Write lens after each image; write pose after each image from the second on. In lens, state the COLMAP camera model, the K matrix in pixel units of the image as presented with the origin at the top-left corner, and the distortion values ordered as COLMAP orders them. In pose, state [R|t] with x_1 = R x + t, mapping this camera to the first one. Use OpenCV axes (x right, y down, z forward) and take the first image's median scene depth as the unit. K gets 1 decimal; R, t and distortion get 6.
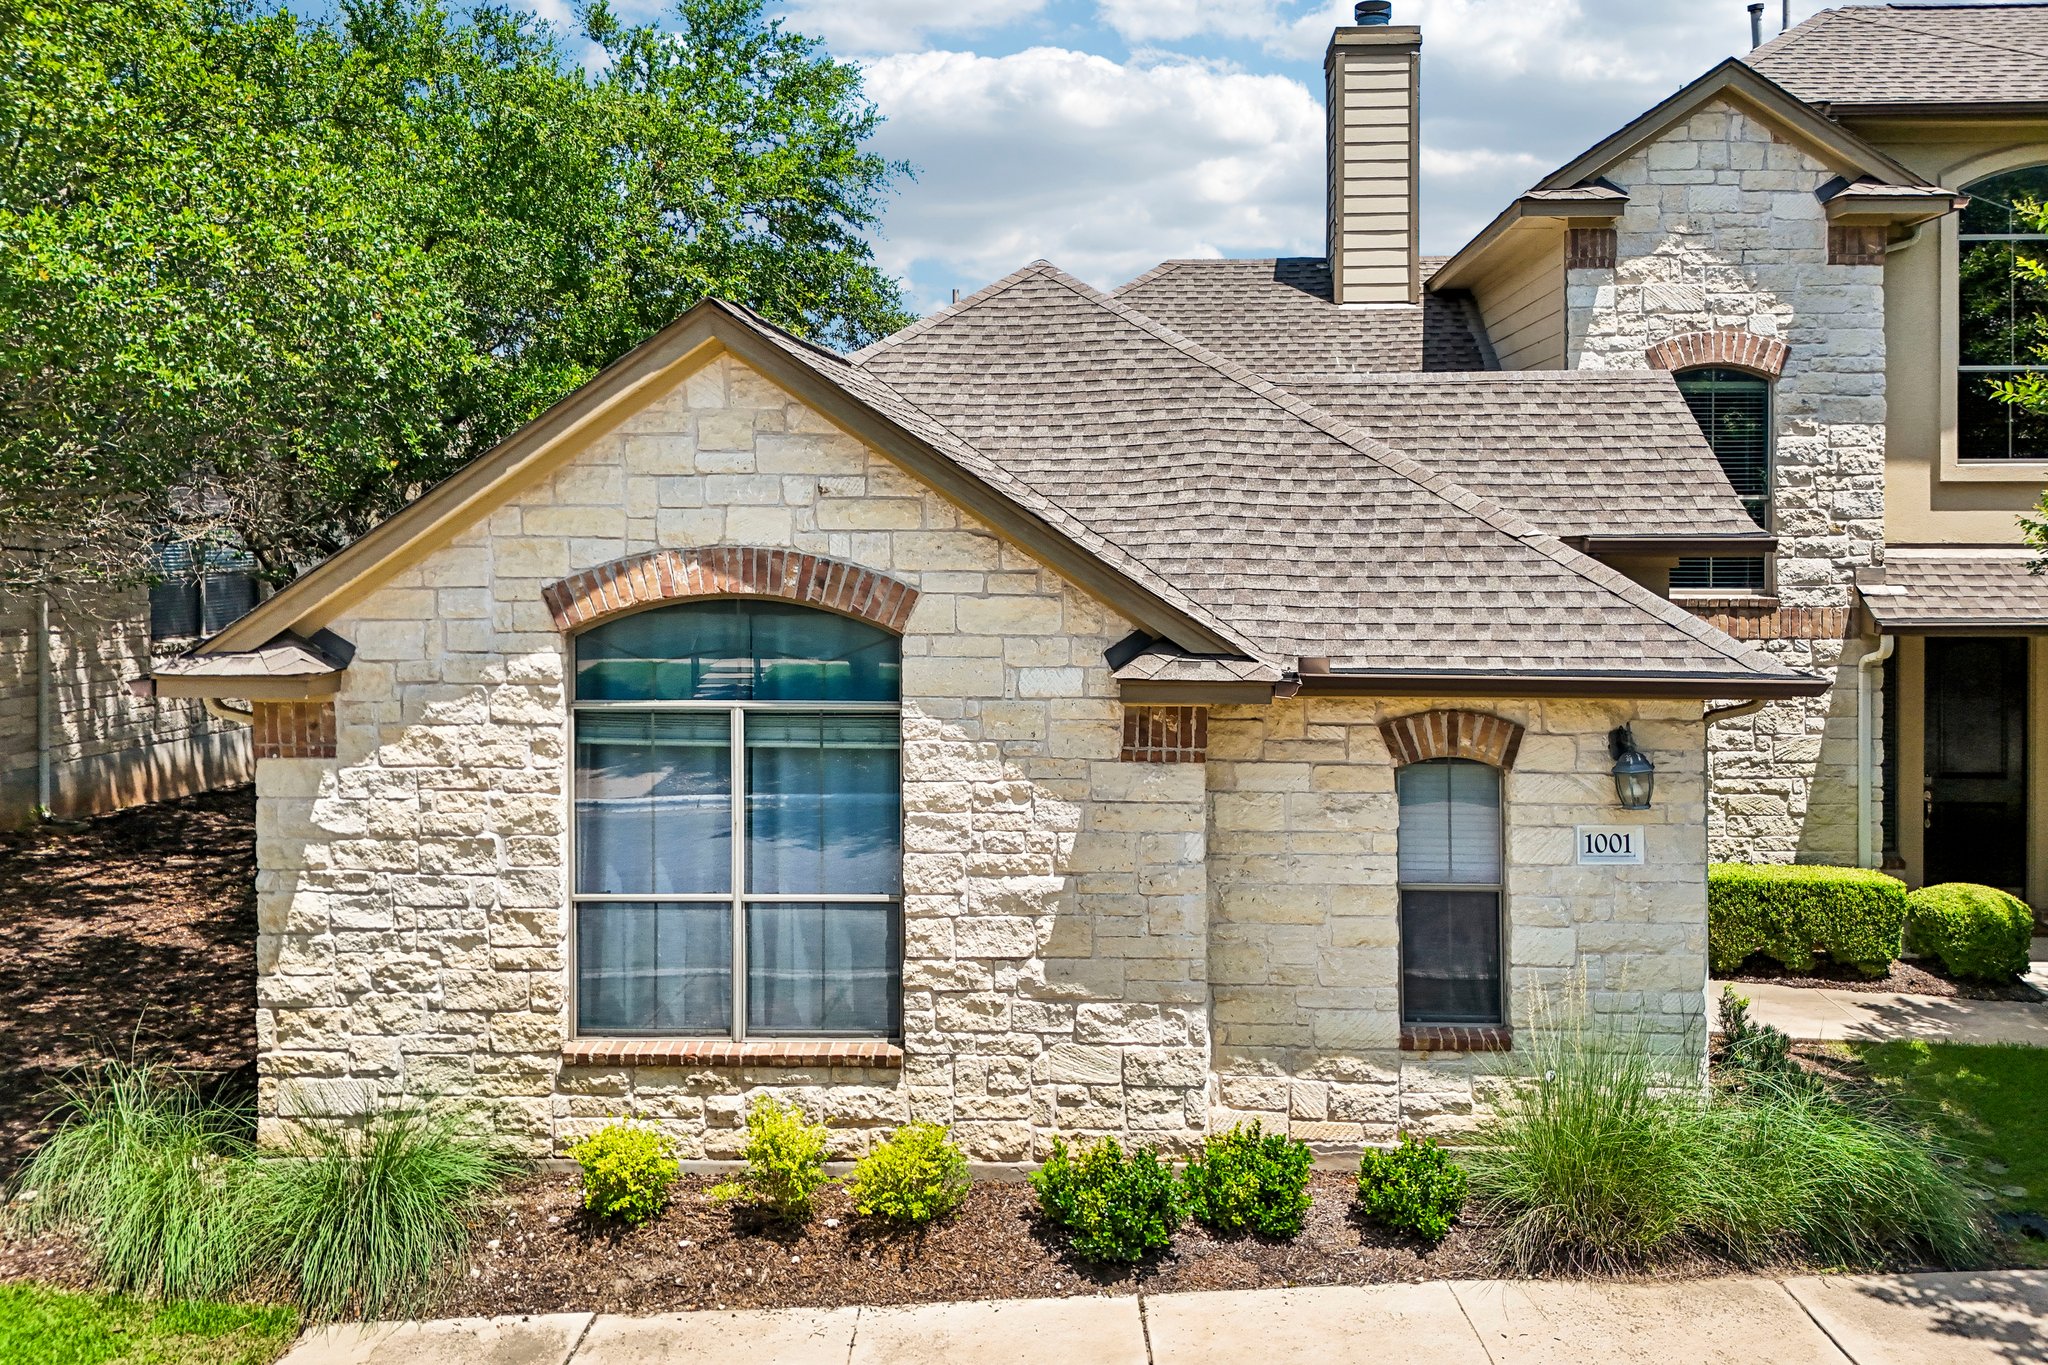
lens RADIAL K [[1493.7, 0, 1024.0], [0, 1493.7, 682.5], [0, 0, 1]] dist [0.072097, -0.068392]
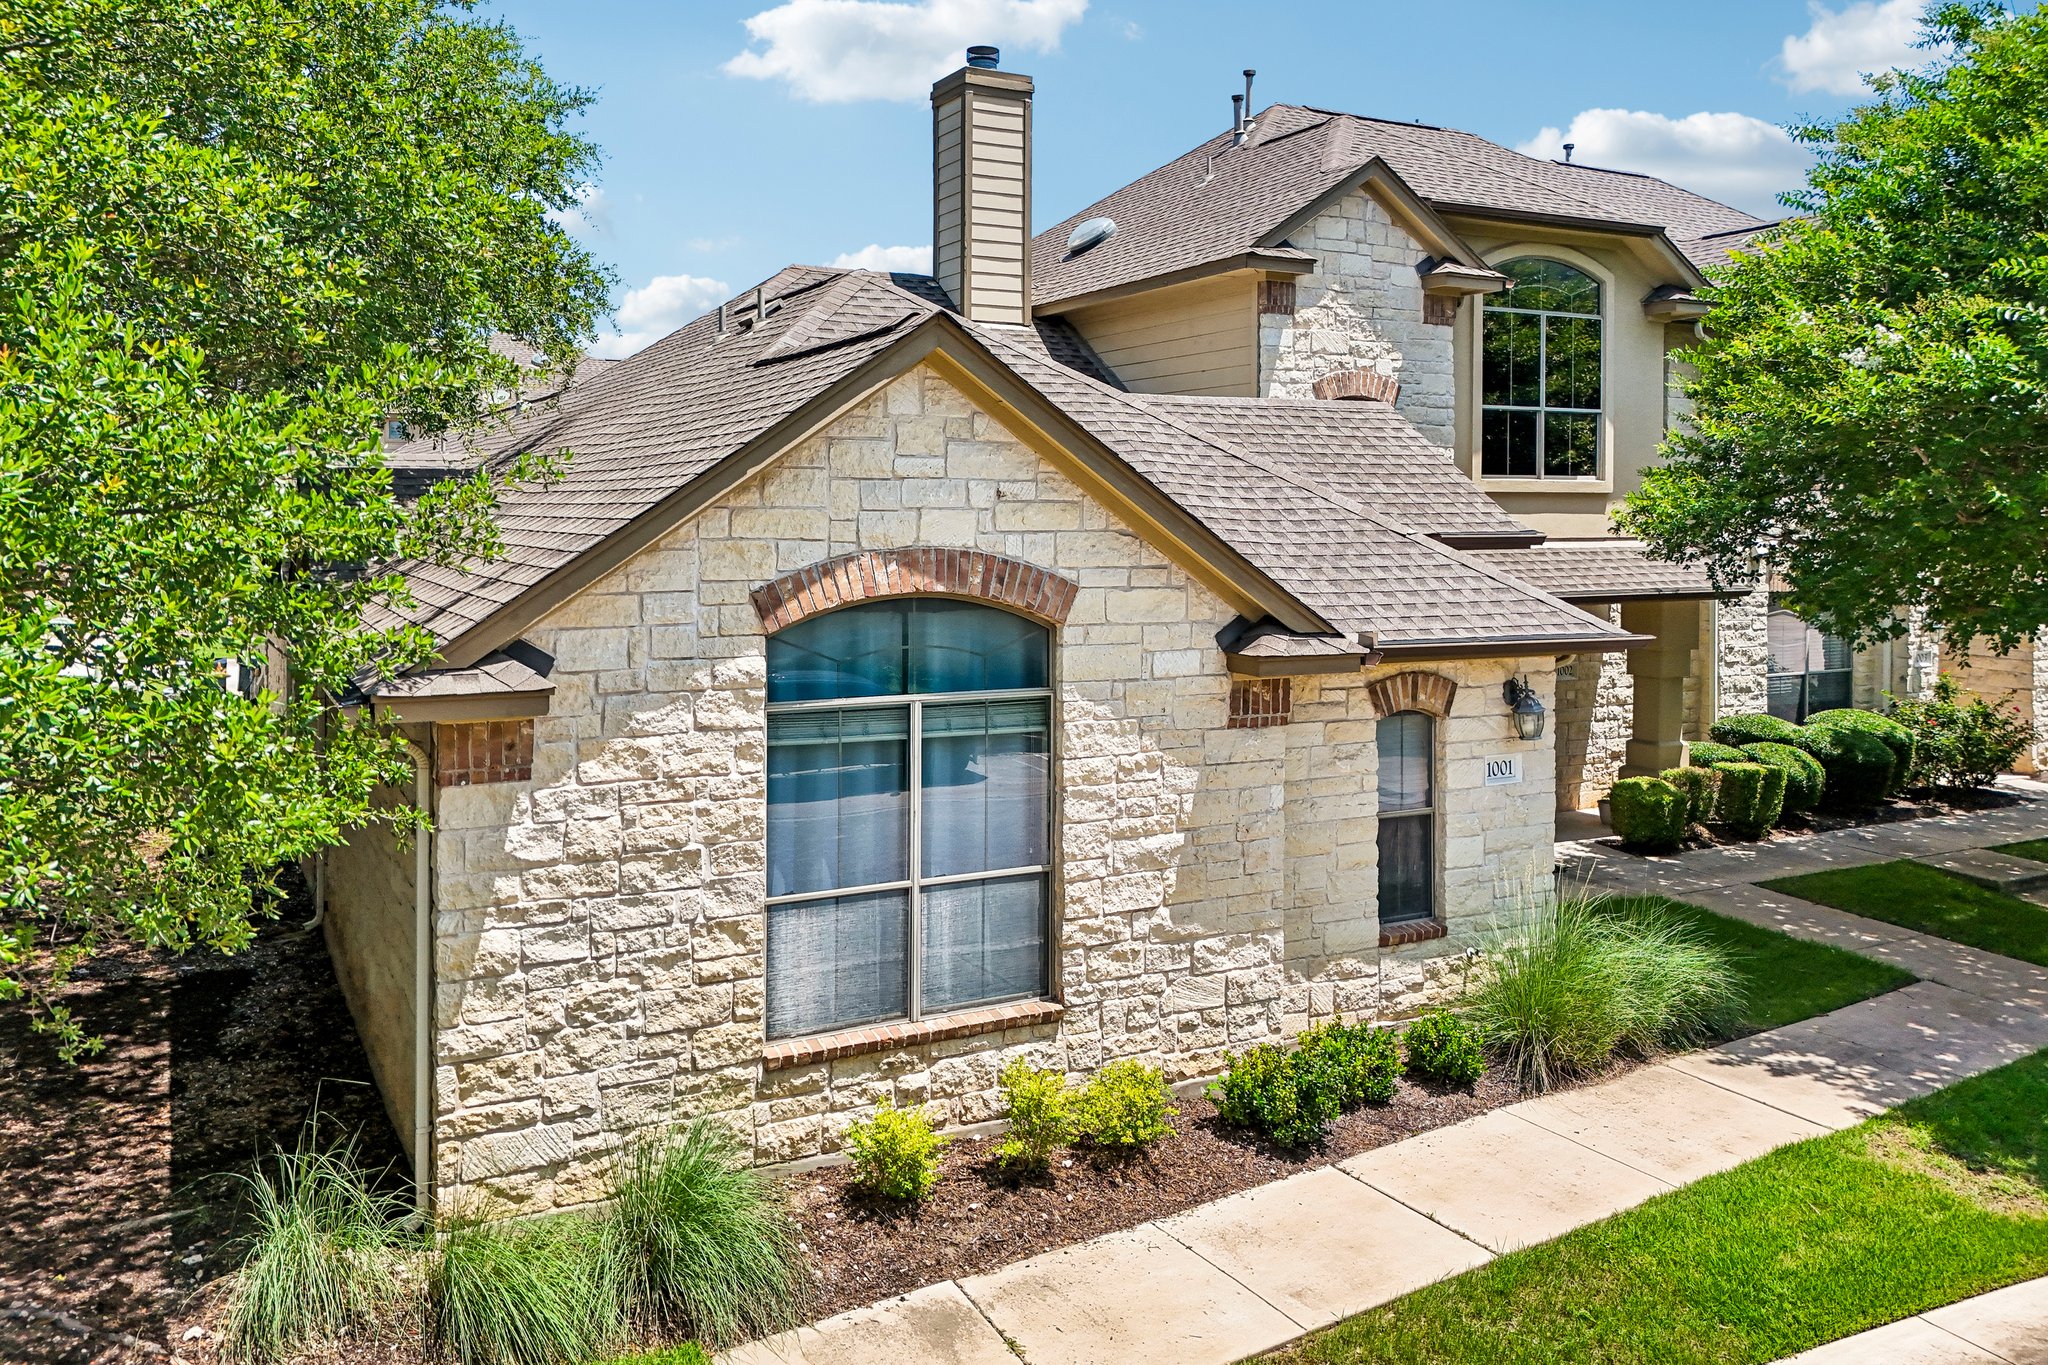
lens RADIAL K [[1496.2, 0, 1014.8], [0, 1496.2, 694.3], [0, 0, 1]] dist [0.106871, -0.140554]
pose [[0.877841, -0.054064, 0.475891, -0.624846], [0.049368, 0.998530, 0.022374, -0.008116], [-0.476401, 0.003853, 0.879220, 0.048369]]
